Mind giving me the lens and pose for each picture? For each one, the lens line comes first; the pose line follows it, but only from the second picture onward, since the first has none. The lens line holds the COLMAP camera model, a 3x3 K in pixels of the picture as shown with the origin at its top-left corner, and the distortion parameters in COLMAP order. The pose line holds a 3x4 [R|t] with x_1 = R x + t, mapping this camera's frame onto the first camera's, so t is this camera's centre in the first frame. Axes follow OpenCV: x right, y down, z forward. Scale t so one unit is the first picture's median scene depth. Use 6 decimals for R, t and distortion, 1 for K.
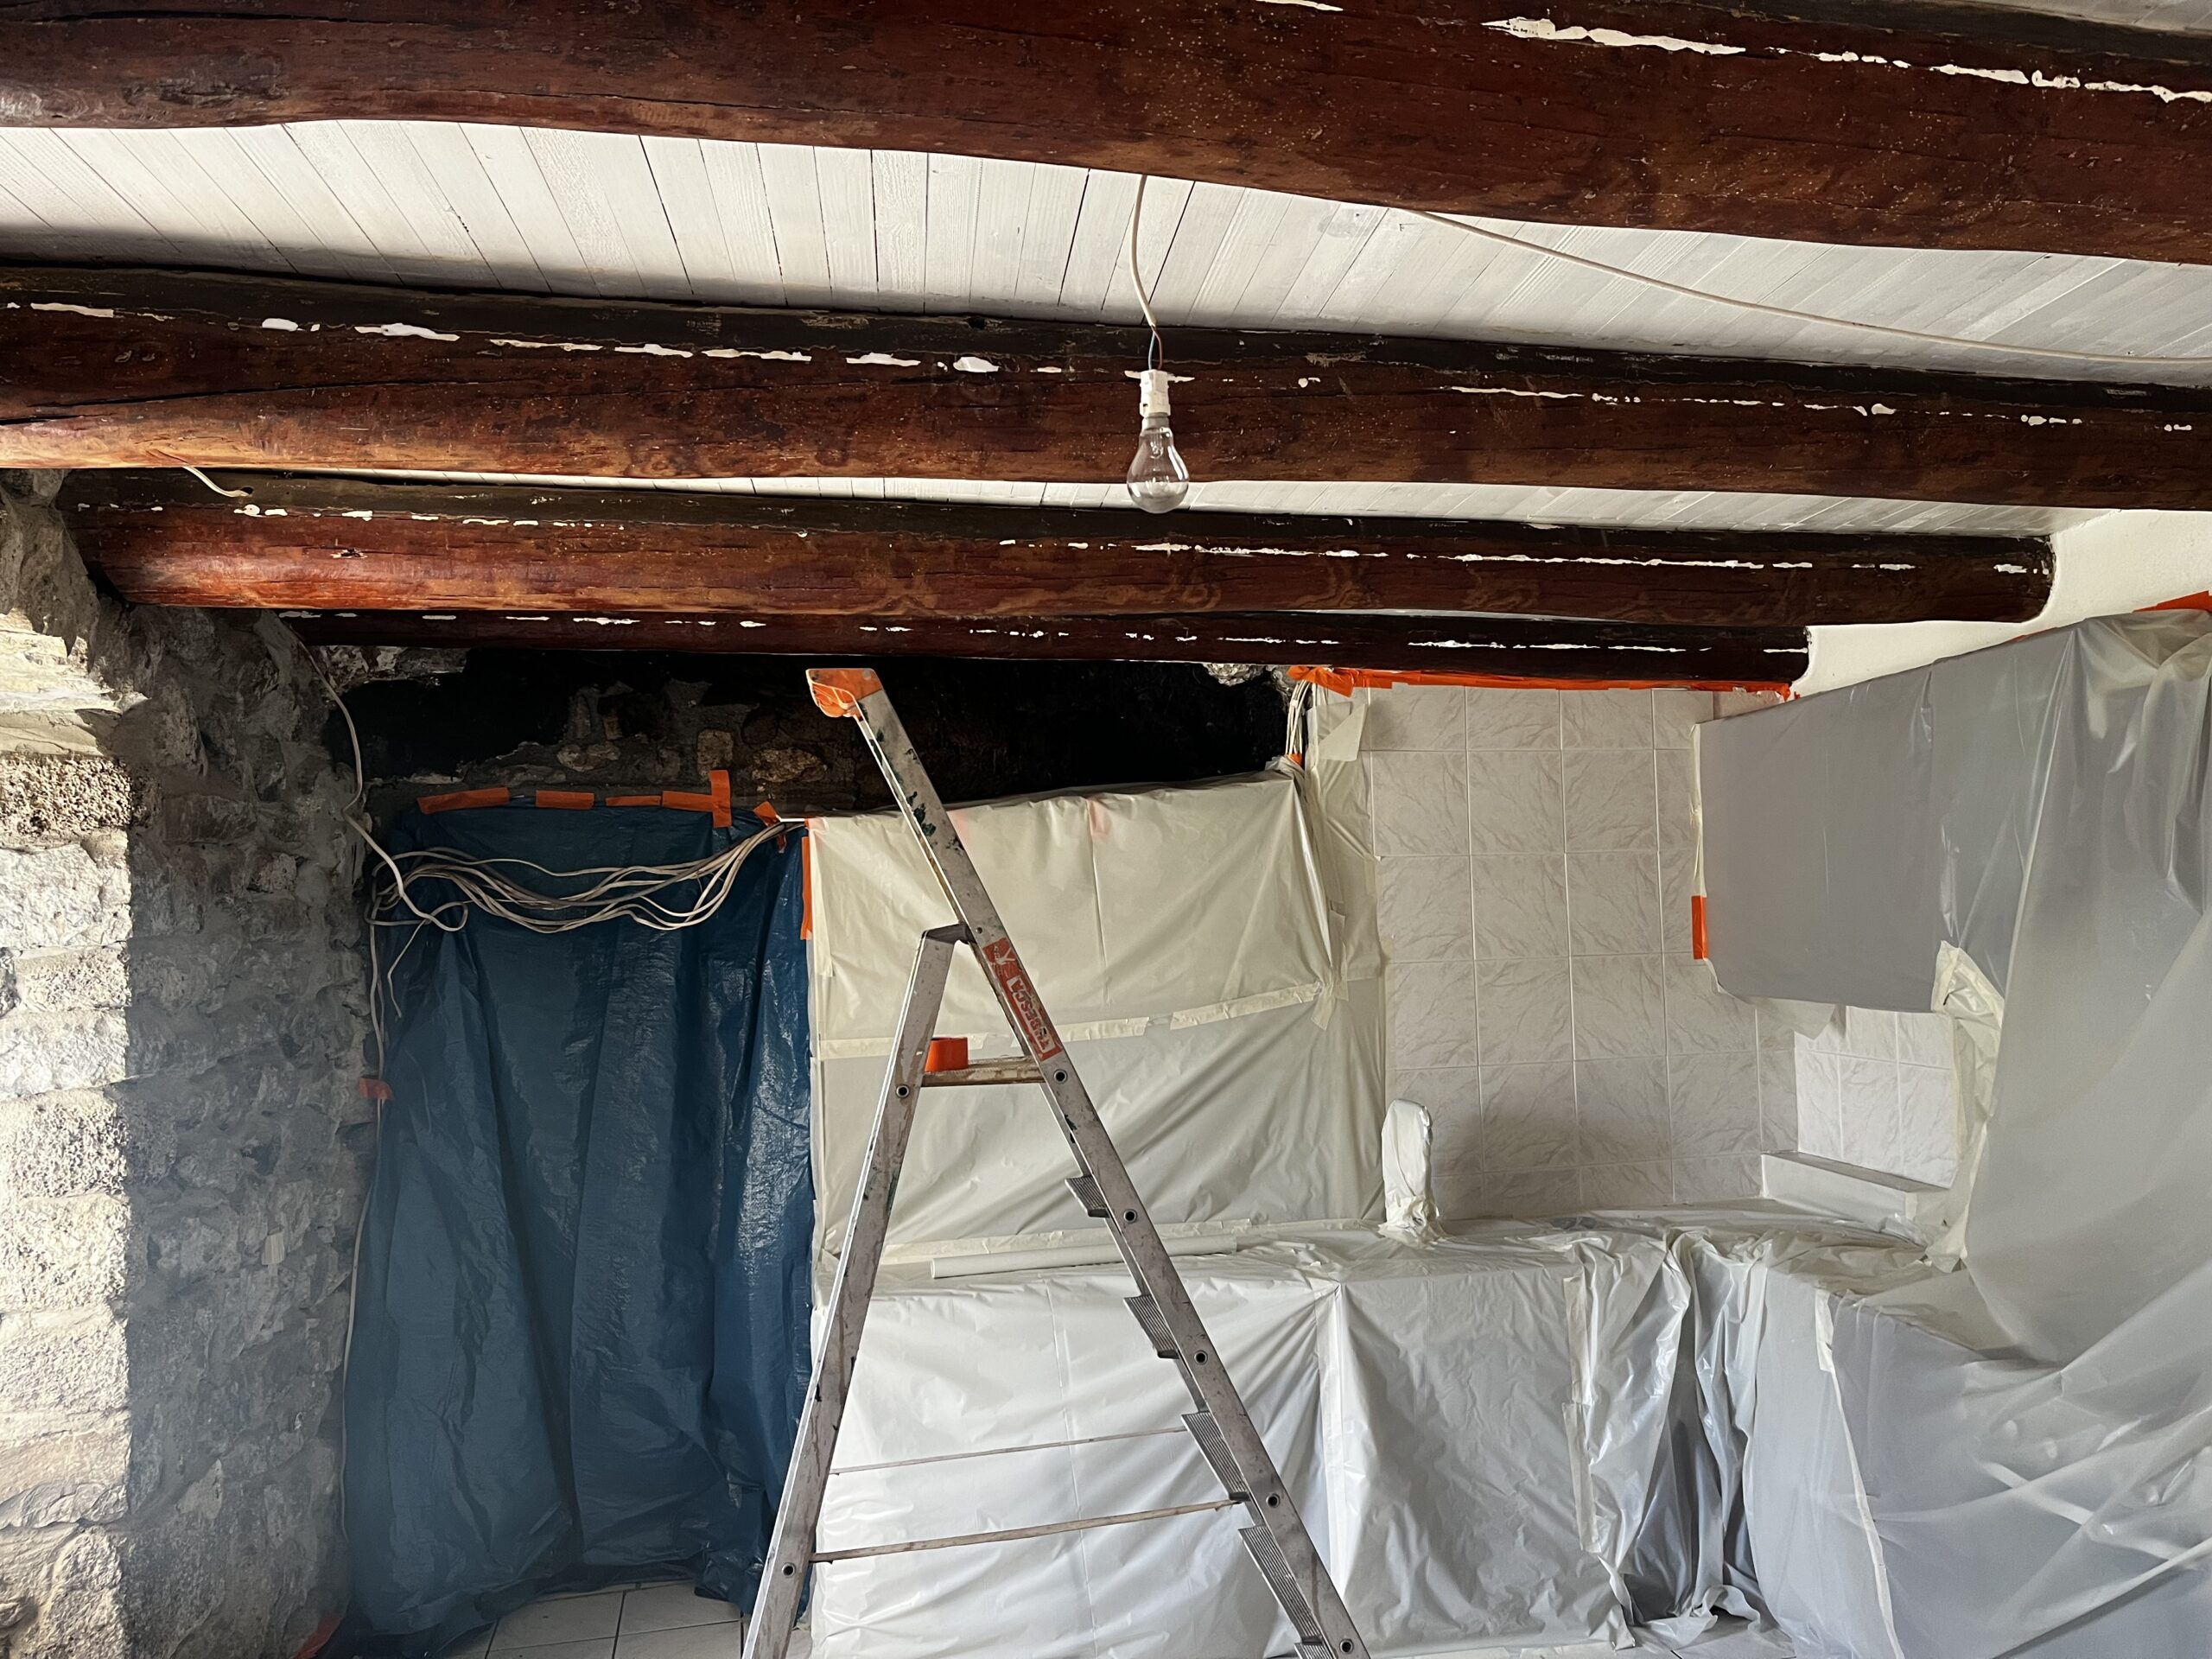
lens RADIAL K [[1675.1, 0, 1106.3], [0, 1675.1, 829.7], [0, 0, 1]] dist [0.046512, -0.076283]
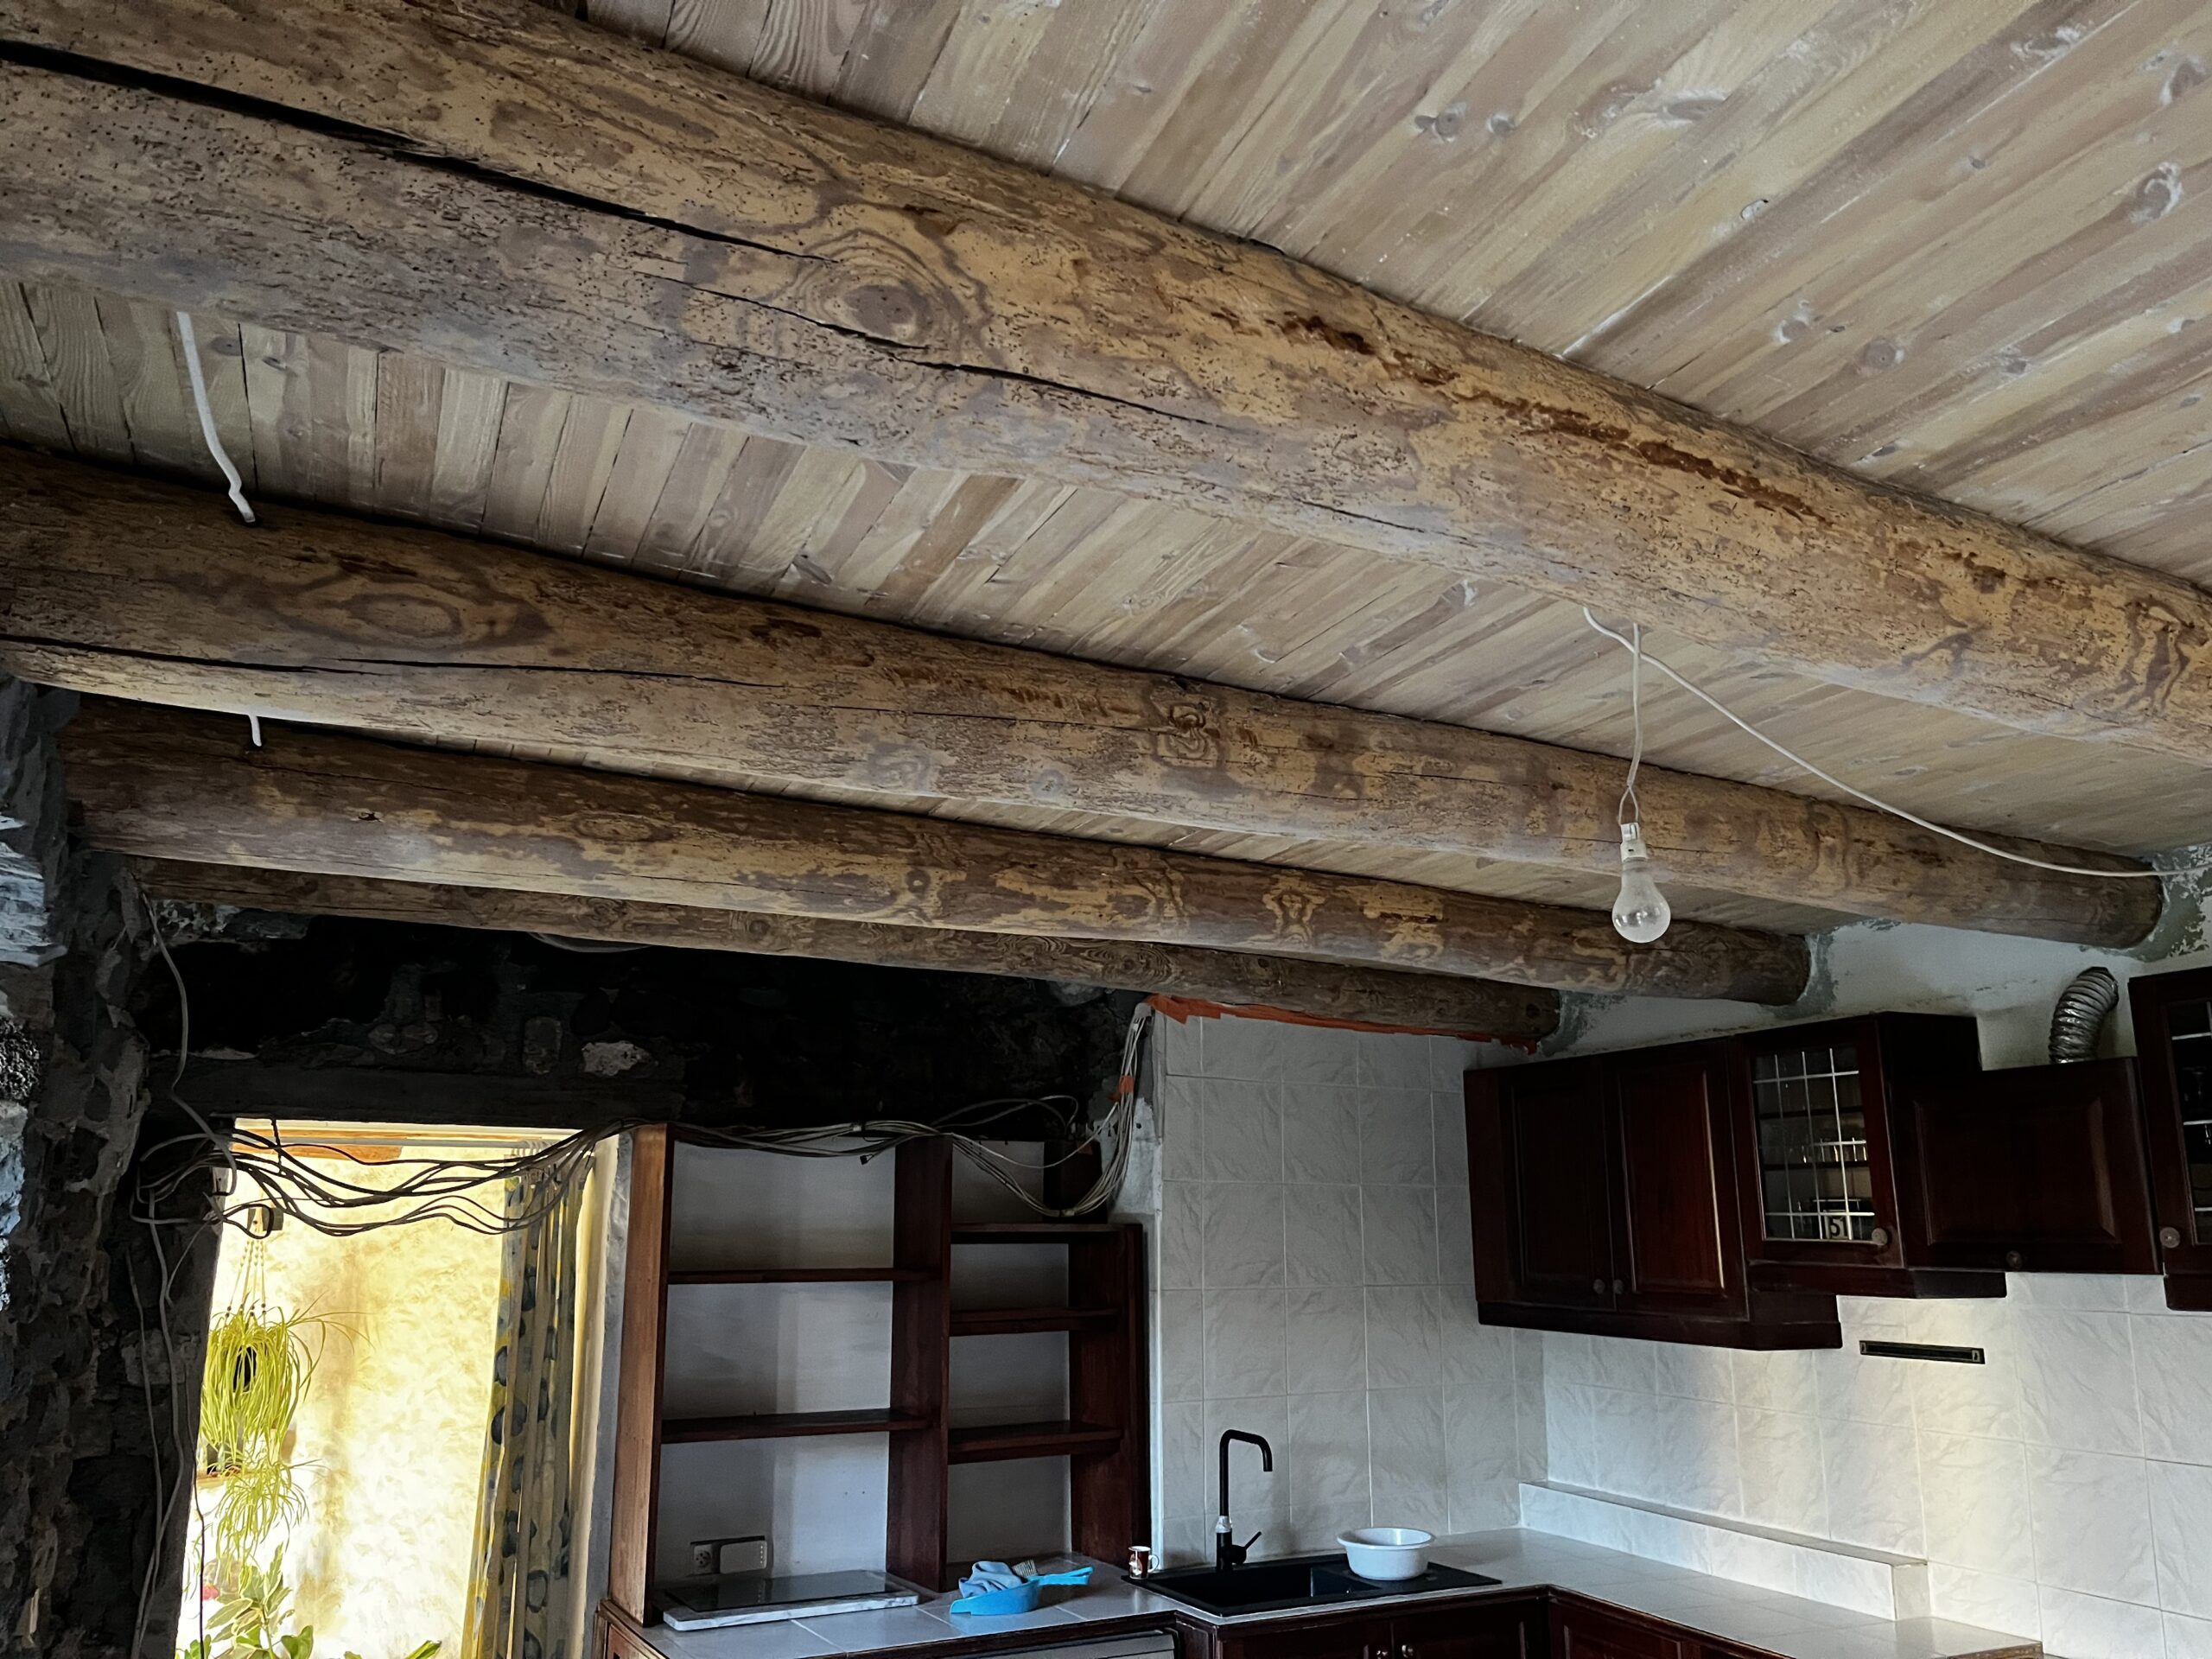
lens RADIAL K [[1675.1, 0, 1101.2], [0, 1675.1, 826.7], [0, 0, 1]] dist [0.046512, -0.076283]
pose [[0.957346, 0.096821, 0.272238, -0.276110], [-0.045944, 0.981209, -0.187398, -0.002360], [-0.285266, 0.166897, 0.943805, 0.009202]]
